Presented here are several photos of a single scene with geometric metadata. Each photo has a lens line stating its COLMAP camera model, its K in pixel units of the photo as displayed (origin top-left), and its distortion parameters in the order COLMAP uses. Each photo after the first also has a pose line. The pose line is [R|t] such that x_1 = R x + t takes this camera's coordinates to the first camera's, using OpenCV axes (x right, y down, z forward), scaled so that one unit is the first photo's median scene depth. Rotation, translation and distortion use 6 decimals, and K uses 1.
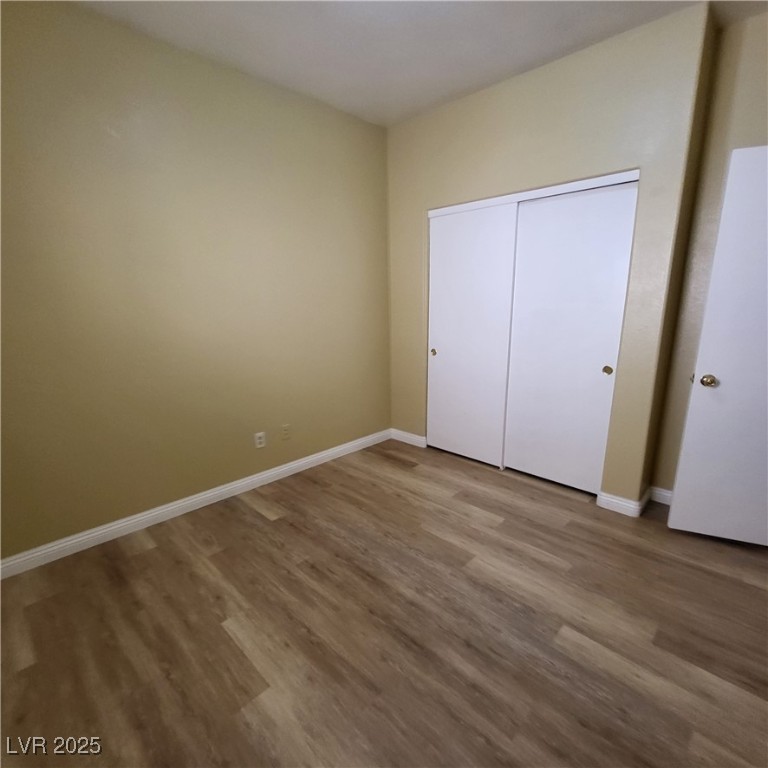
lens RADIAL K [[402.0, 0, 379.3], [0, 402.0, 384.9], [0, 0, 1]] dist [-0.000272, -0.001666]
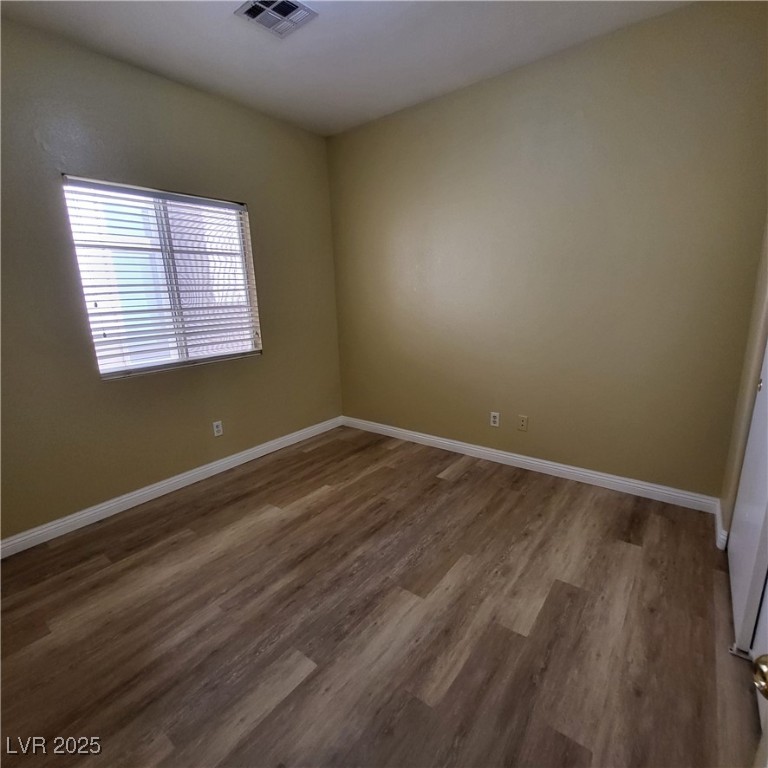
lens RADIAL K [[402.0, 0, 379.8], [0, 402.0, 385.3], [0, 0, 1]] dist [-0.000272, -0.001666]
pose [[0.121207, 0.229986, -0.965616, 0.957086], [-0.182359, 0.961391, 0.206090, -0.162658], [0.975732, 0.151110, 0.158468, 0.725689]]
